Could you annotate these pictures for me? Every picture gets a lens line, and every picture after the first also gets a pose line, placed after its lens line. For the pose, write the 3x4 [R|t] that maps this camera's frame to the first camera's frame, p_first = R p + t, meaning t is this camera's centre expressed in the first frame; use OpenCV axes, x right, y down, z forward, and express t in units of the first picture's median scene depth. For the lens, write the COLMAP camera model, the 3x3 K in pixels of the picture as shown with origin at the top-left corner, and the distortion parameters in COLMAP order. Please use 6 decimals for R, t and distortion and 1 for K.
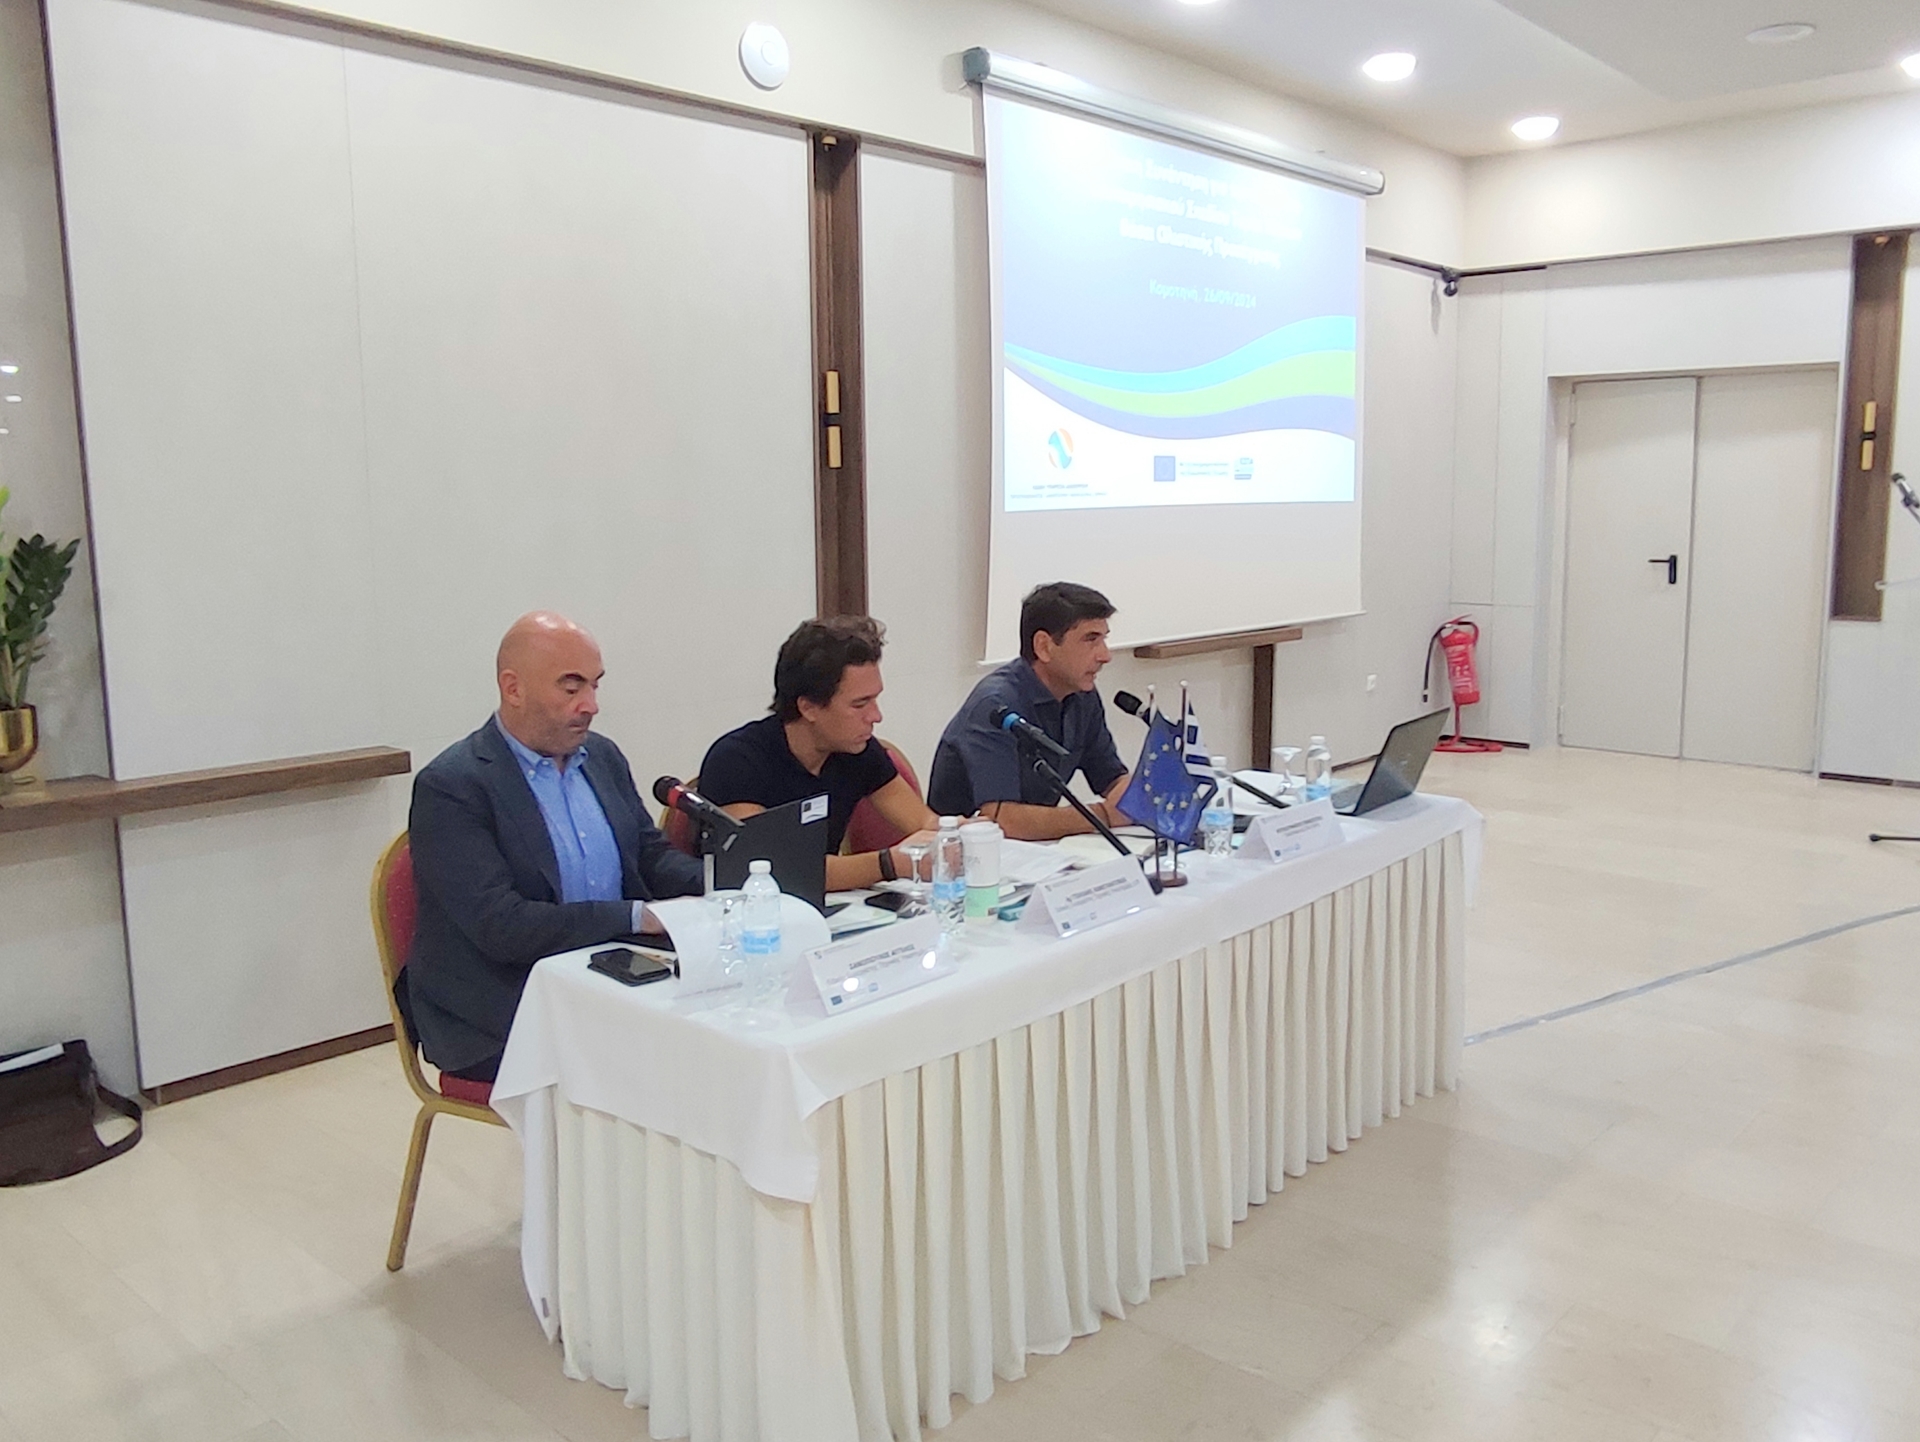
lens RADIAL K [[1394.4, 0, 960.0], [0, 1394.4, 721.0], [0, 0, 1]] dist [0.009412, 0.001372]
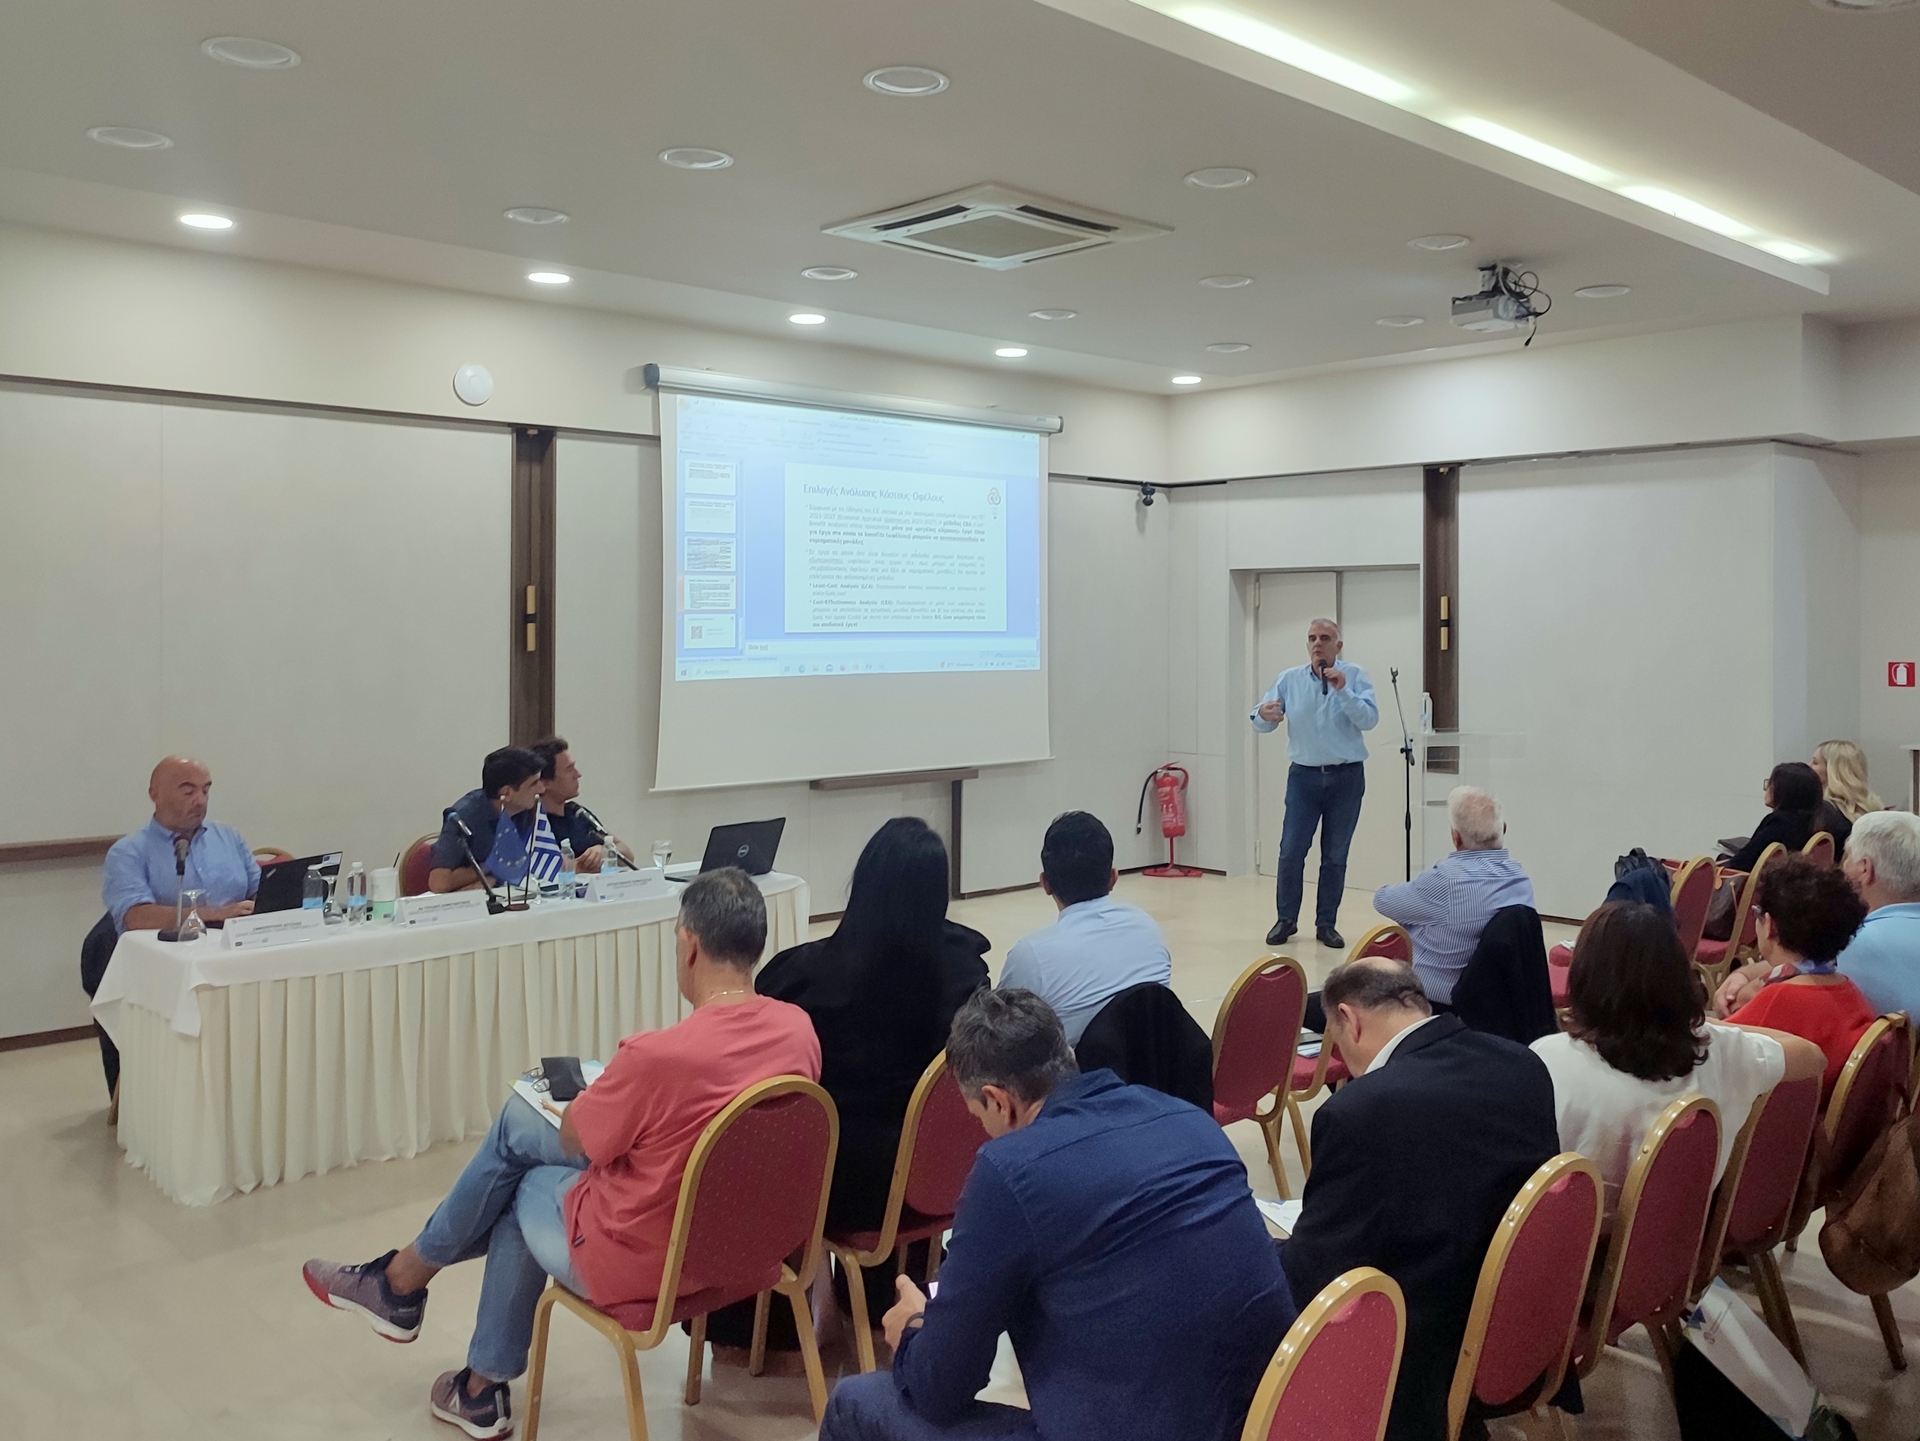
lens RADIAL K [[1467.7, 0, 960.0], [0, 1467.7, 720.5], [0, 0, 1]] dist [0.064756, 0.002656]
pose [[0.995675, 0.014376, -0.091781, 0.348556], [-0.023389, 0.994922, -0.097889, 0.020136], [0.089908, 0.099612, 0.990956, -0.328826]]
